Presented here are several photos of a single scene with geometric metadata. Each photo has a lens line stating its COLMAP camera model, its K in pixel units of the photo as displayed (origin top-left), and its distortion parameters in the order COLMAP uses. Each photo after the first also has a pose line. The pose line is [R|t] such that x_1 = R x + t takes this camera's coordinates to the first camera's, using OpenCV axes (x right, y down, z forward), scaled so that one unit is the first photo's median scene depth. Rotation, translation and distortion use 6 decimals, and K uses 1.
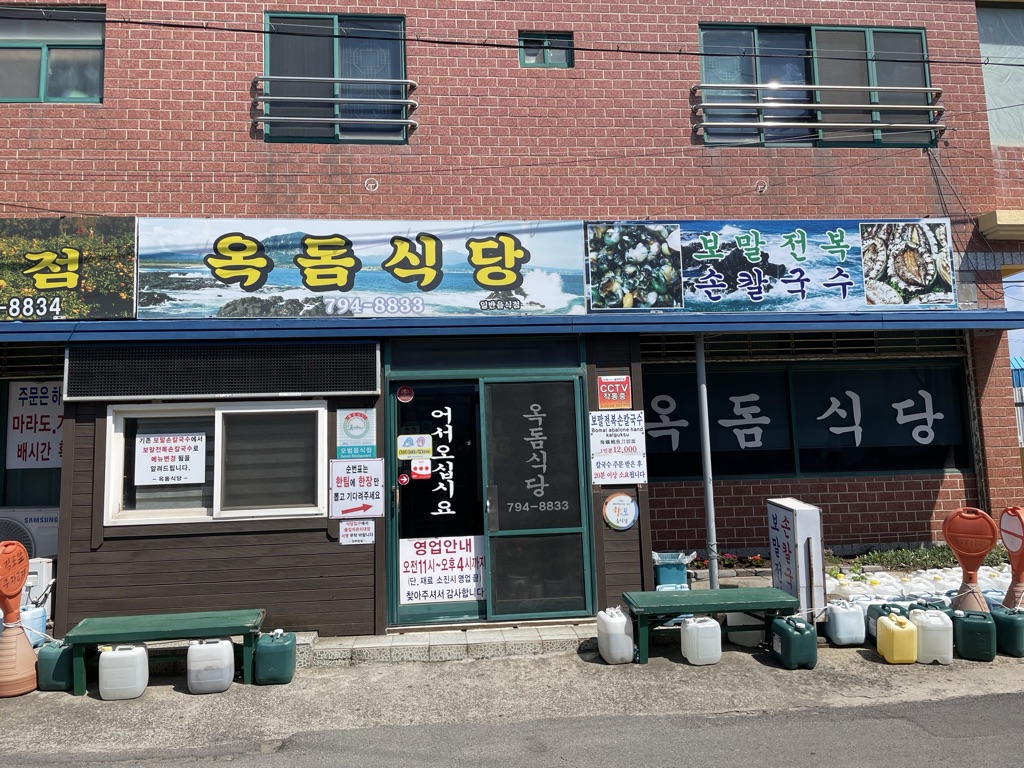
lens RADIAL K [[732.7, 0, 512.0], [0, 732.7, 384.0], [0, 0, 1]] dist [0.086039, -0.091970]
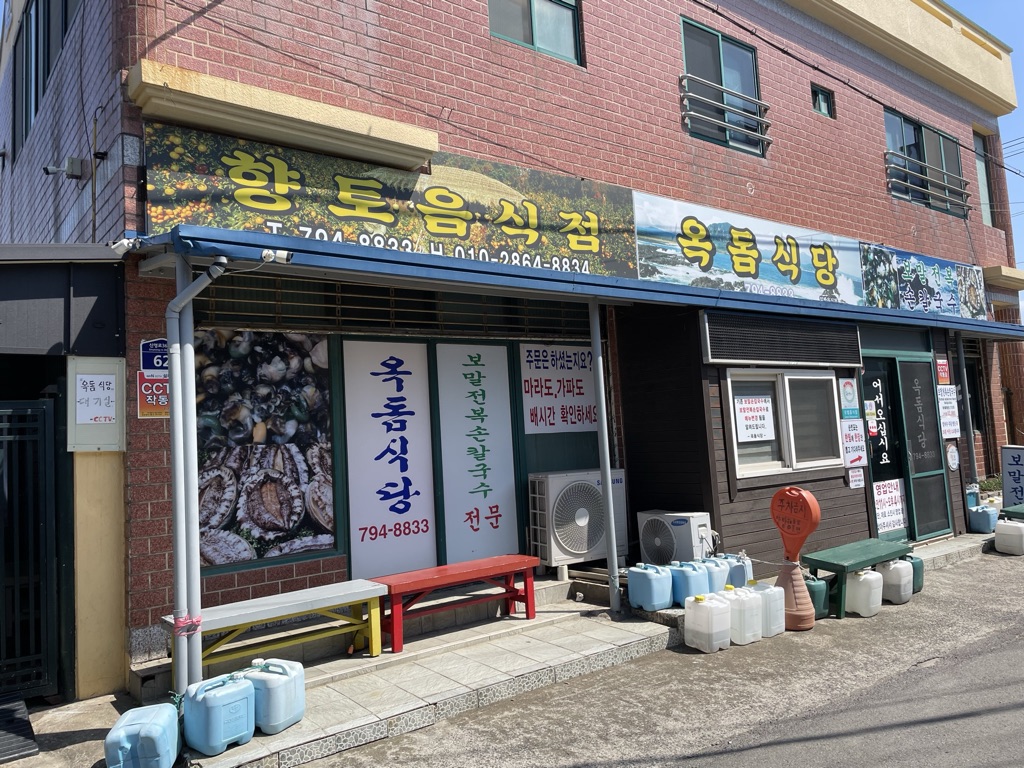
lens RADIAL K [[732.7, 0, 512.0], [0, 732.7, 384.0], [0, 0, 1]] dist [0.086039, -0.091970]
pose [[0.854095, 0.021705, 0.519663, -1.166193], [-0.021226, 0.999751, -0.006870, 0.055824], [-0.519683, -0.005163, 0.854344, 0.209563]]
